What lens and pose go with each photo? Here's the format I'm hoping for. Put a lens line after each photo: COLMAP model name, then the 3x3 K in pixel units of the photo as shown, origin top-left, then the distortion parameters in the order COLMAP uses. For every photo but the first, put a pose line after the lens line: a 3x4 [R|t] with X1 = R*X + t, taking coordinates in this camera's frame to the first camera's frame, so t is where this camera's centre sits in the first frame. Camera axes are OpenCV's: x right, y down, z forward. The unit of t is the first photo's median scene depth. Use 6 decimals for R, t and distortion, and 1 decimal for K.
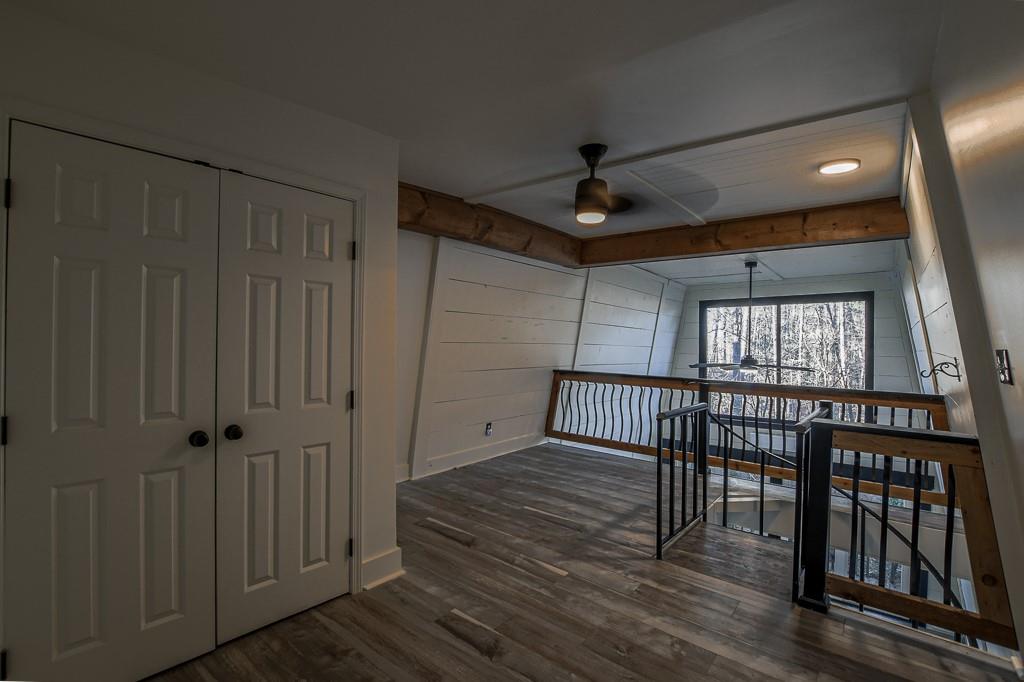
lens RADIAL K [[456.0, 0, 525.0], [0, 456.0, 342.4], [0, 0, 1]] dist [-0.018047, 0.000273]
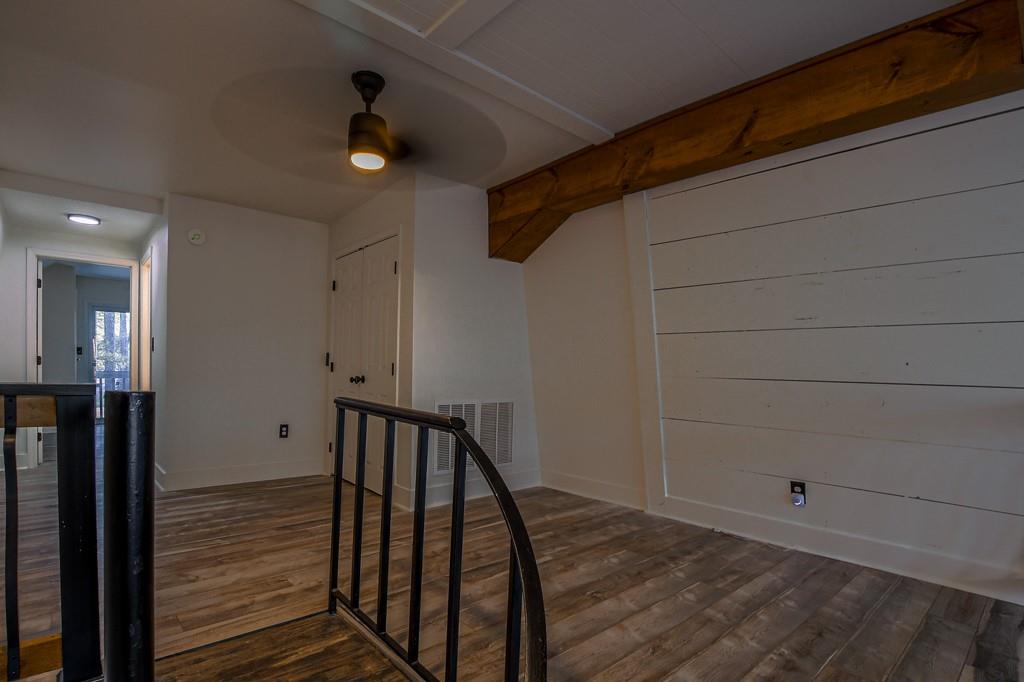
lens RADIAL K [[512.1, 0, 513.7], [0, 512.1, 381.1], [0, 0, 1]] dist [-0.035515, 0.000423]
pose [[-0.155926, -0.007398, -0.987741, 0.694816], [-0.035036, 0.999384, -0.001955, 0.090364], [0.987147, 0.034302, -0.156089, 0.954902]]
